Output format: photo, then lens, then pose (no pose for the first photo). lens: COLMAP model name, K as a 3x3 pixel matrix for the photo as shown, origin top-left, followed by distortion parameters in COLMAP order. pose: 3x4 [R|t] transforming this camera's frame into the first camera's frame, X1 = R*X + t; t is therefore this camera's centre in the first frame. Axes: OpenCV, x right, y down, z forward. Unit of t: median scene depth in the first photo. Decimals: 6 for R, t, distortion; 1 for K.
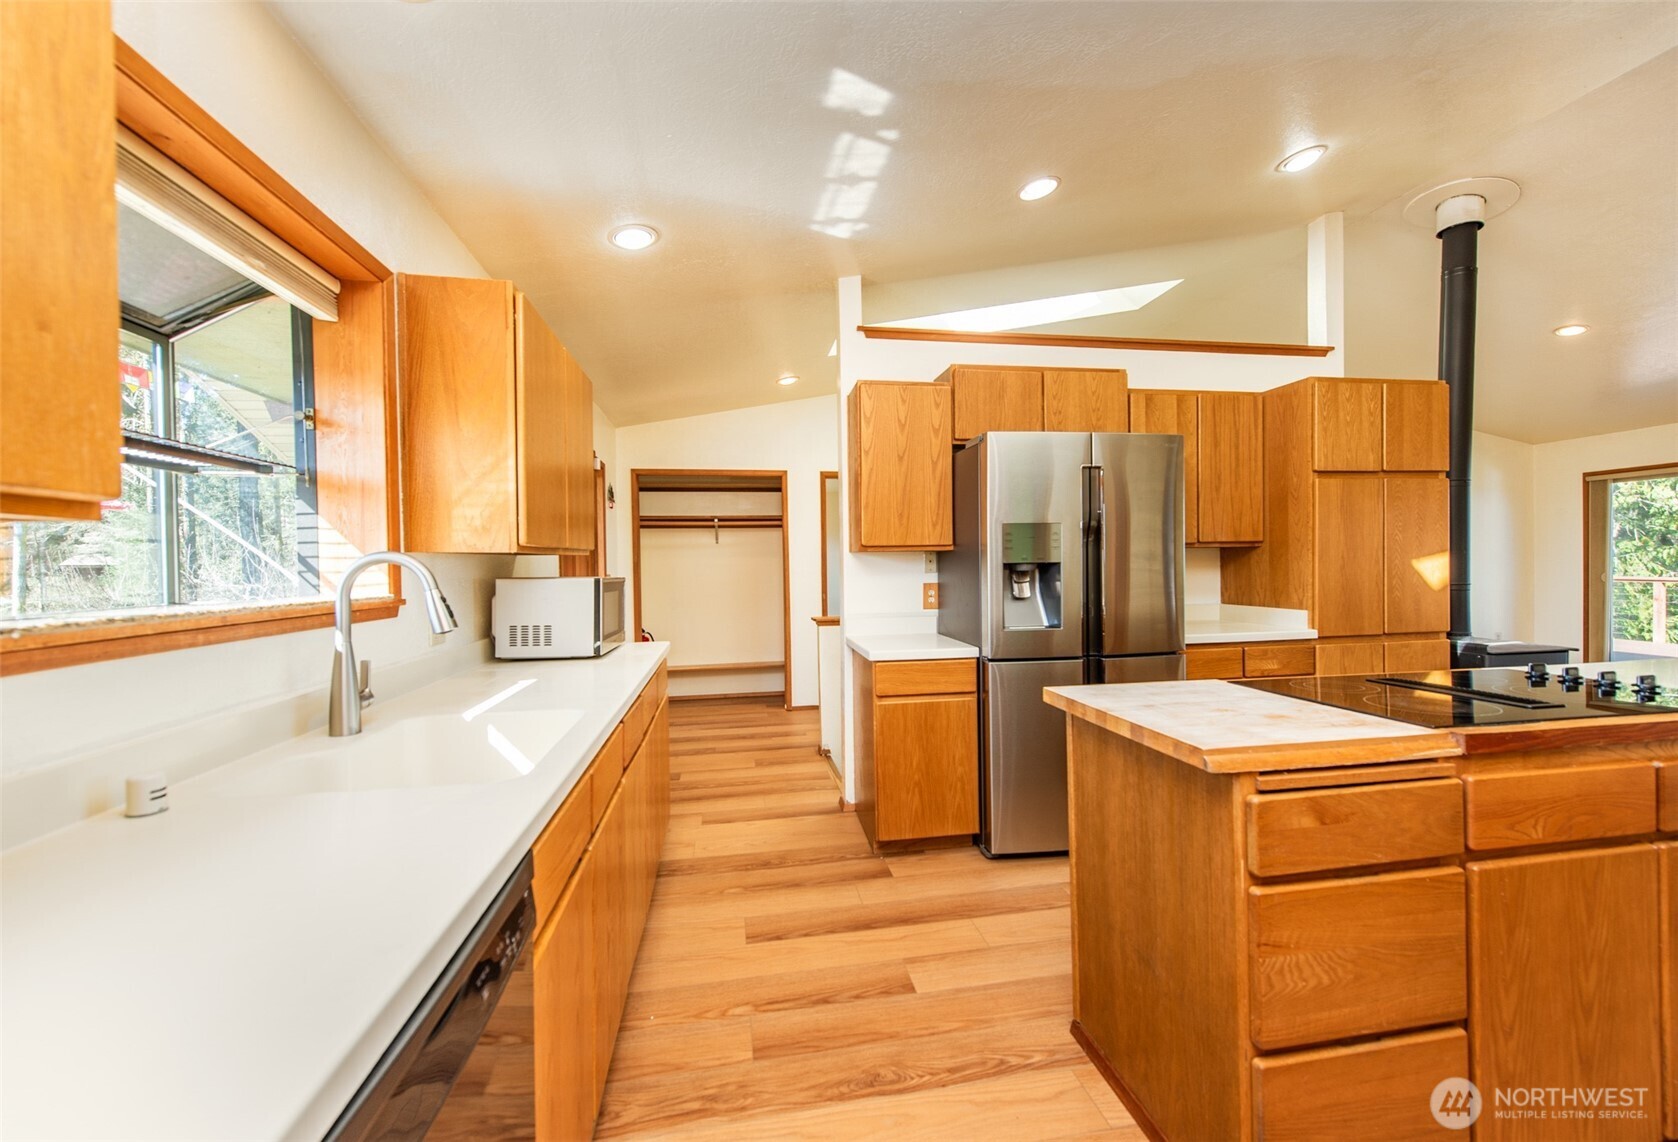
lens RADIAL K [[668.4, 0, 839.0], [0, 668.4, 571.0], [0, 0, 1]] dist [-0.014010, -0.000065]
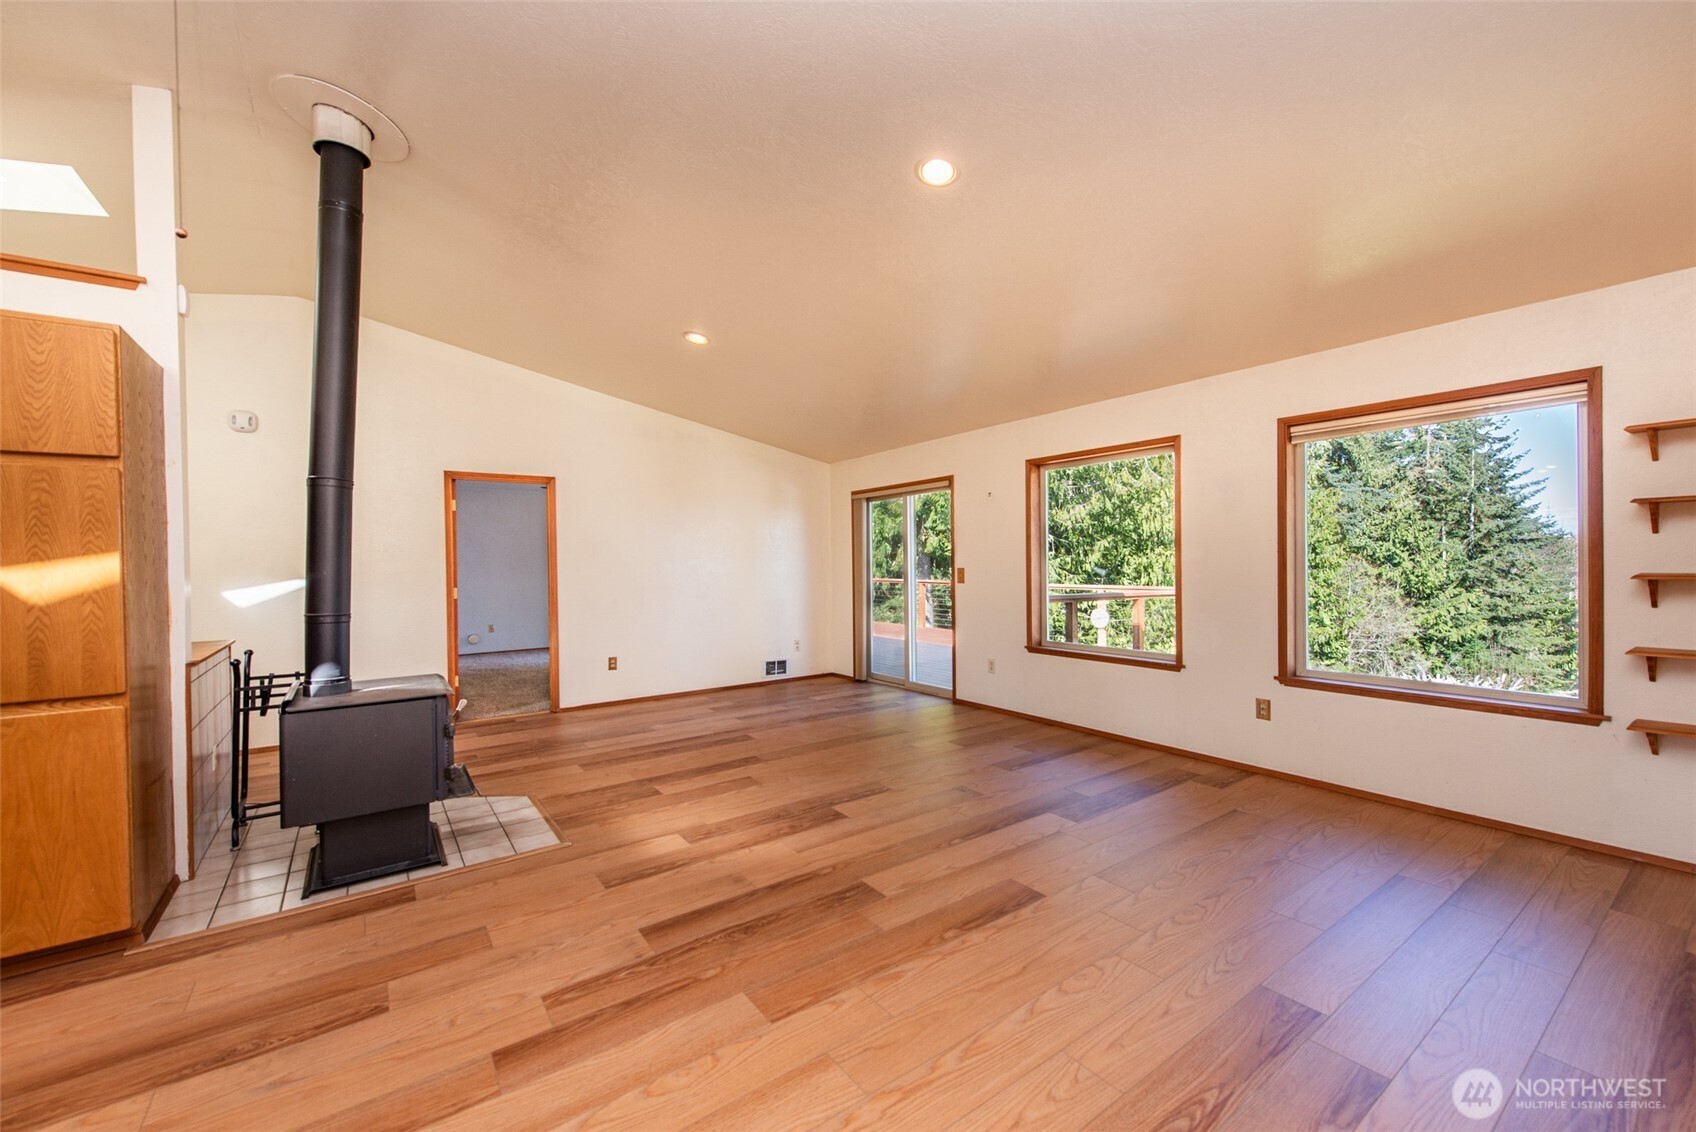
lens RADIAL K [[662.7, 0, 848.0], [0, 662.7, 566.0], [0, 0, 1]] dist [0.002013, 0.000007]
pose [[0.900441, 0.003006, 0.434969, 1.079511], [0.002508, 0.999924, -0.012102, -0.021546], [-0.434972, 0.011988, 0.900364, 0.033139]]
